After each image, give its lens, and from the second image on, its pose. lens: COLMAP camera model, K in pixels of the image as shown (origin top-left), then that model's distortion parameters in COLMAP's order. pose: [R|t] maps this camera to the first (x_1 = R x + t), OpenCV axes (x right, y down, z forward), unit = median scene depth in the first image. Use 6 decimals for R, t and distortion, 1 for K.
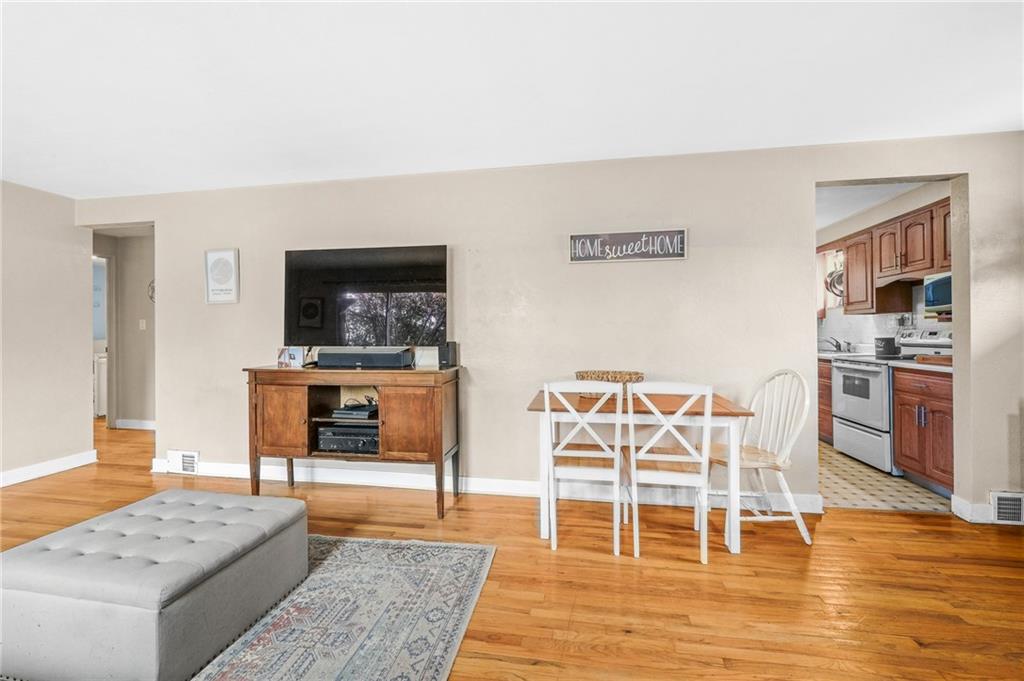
lens RADIAL K [[448.5, 0, 503.3], [0, 448.5, 335.0], [0, 0, 1]] dist [-0.000915, -0.000491]
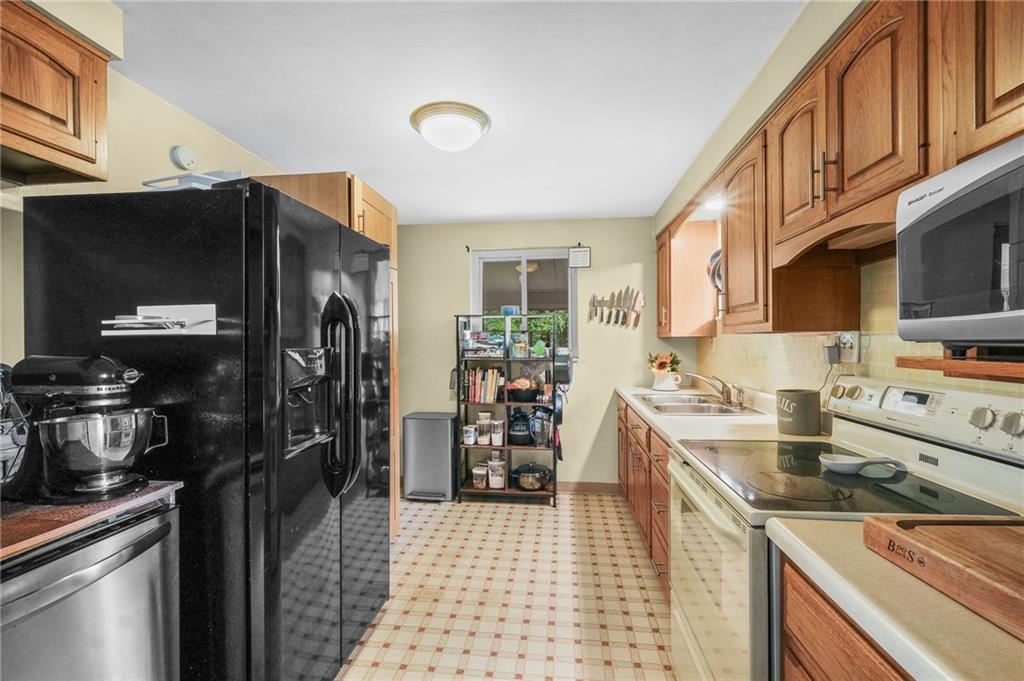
lens RADIAL K [[448.5, 0, 511.4], [0, 448.5, 350.0], [0, 0, 1]] dist [-0.000915, -0.000491]
pose [[0.997731, -0.005964, 0.067058, 0.584221], [0.004896, 0.999859, 0.016084, -0.042485], [-0.067145, -0.015719, 0.997619, 0.630808]]
